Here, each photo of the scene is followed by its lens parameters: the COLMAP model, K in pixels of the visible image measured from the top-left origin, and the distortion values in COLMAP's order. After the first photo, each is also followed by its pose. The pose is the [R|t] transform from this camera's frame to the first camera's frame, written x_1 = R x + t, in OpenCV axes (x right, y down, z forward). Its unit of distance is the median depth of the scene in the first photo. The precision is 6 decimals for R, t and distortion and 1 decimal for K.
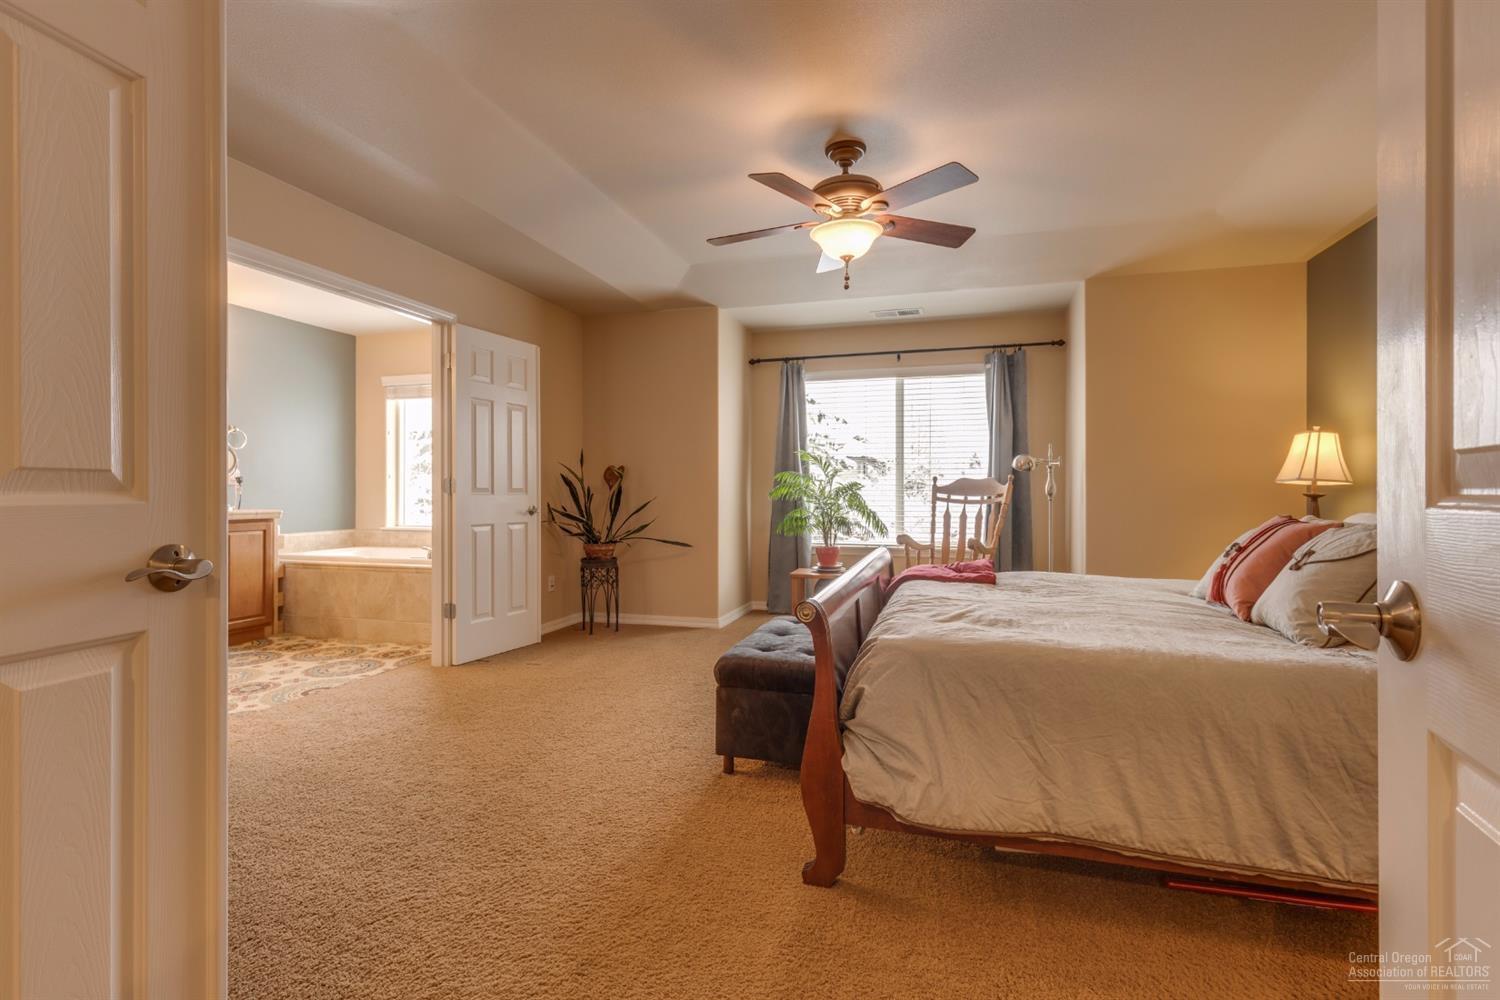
lens RADIAL K [[707.2, 0, 755.7], [0, 707.2, 491.7], [0, 0, 1]] dist [0.002279, -0.000240]
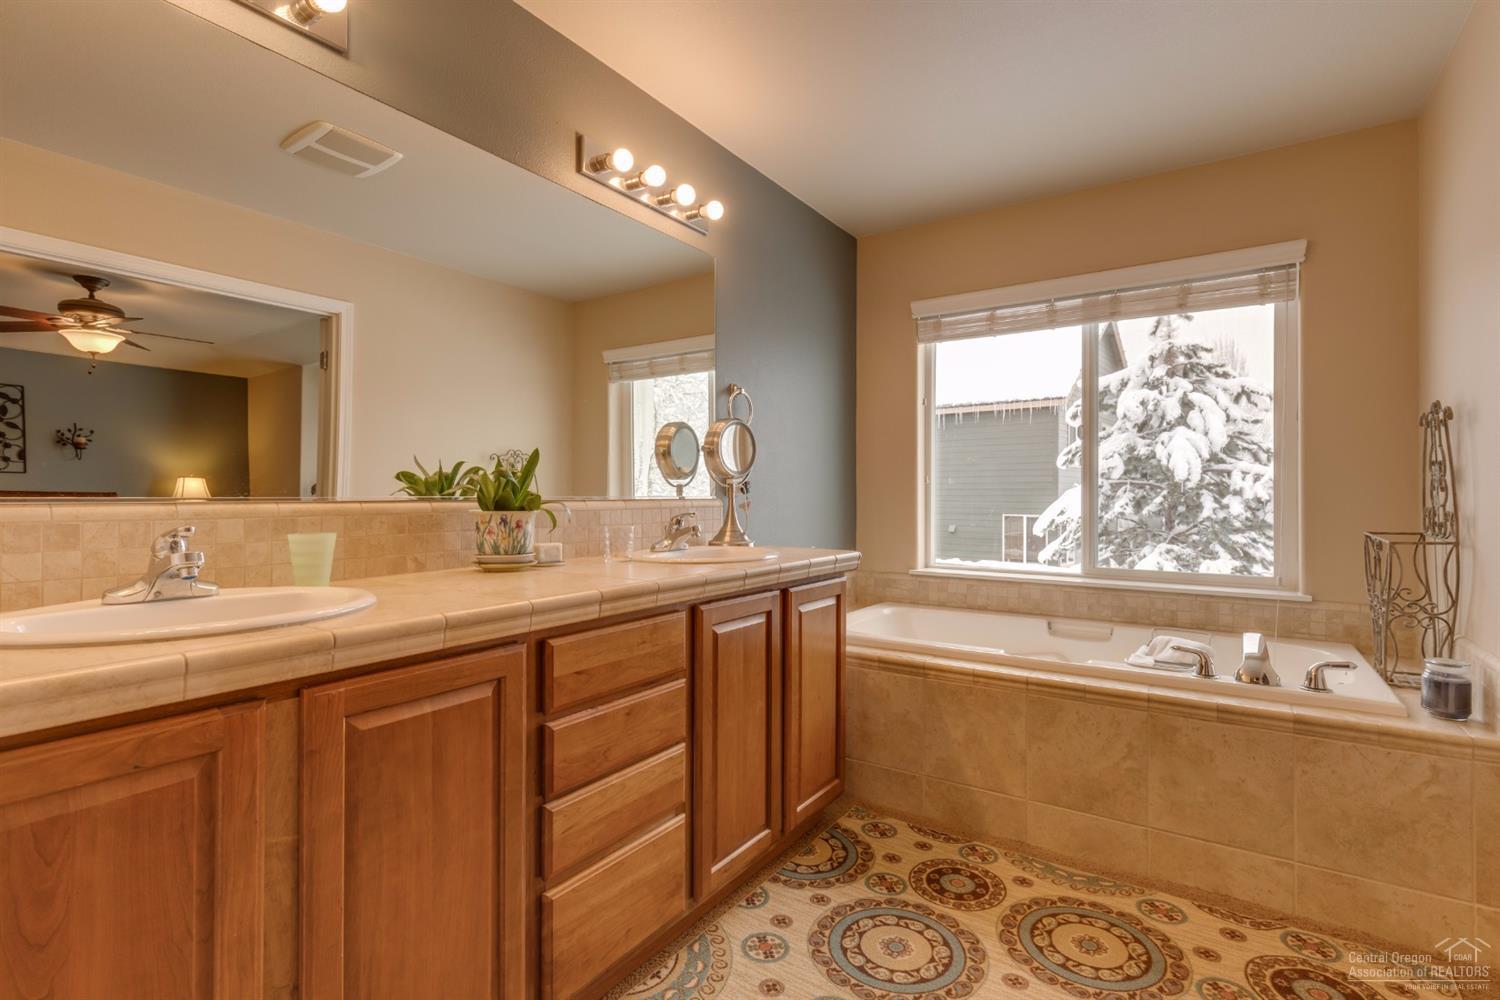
lens RADIAL K [[707.2, 0, 739.8], [0, 707.2, 491.8], [0, 0, 1]] dist [0.002279, -0.000240]
pose [[0.951487, -0.001042, -0.307686, -0.327797], [0.000061, 0.999995, -0.003197, -0.006748], [0.307688, 0.003023, 0.951482, 0.285948]]
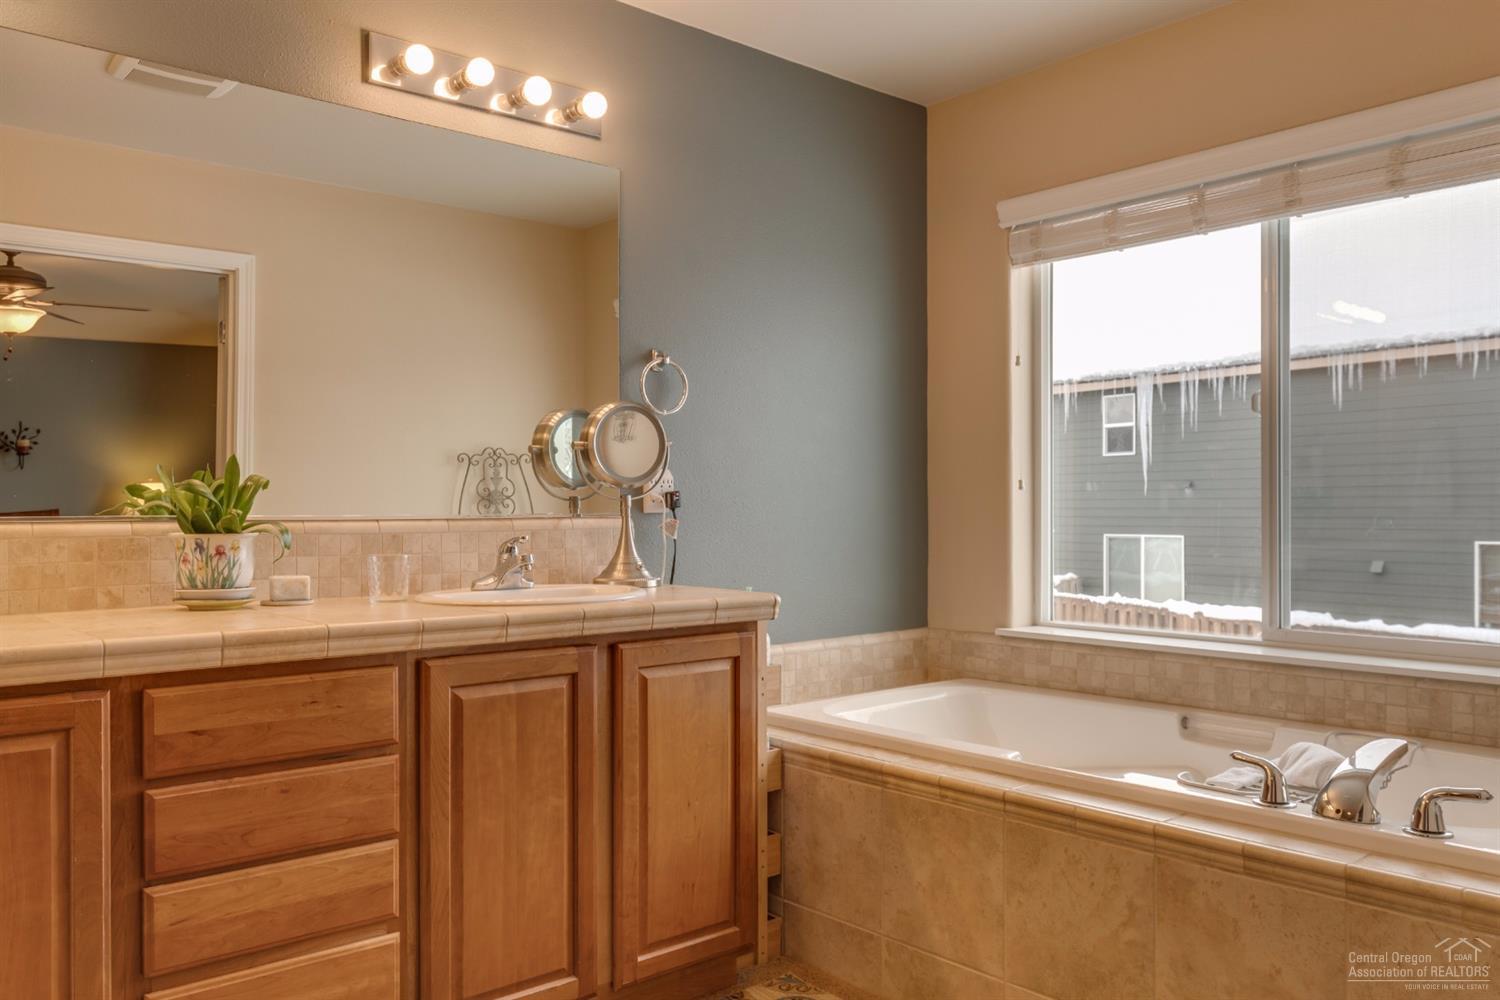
lens RADIAL K [[1152.5, 0, 752.9], [0, 1152.5, 509.1], [0, 0, 1]] dist [-0.005322, -0.003626]
pose [[0.843664, -0.004048, -0.536857, -0.218343], [0.005265, 0.999986, 0.000734, -0.007044], [0.536846, -0.003446, 0.843673, 0.302753]]
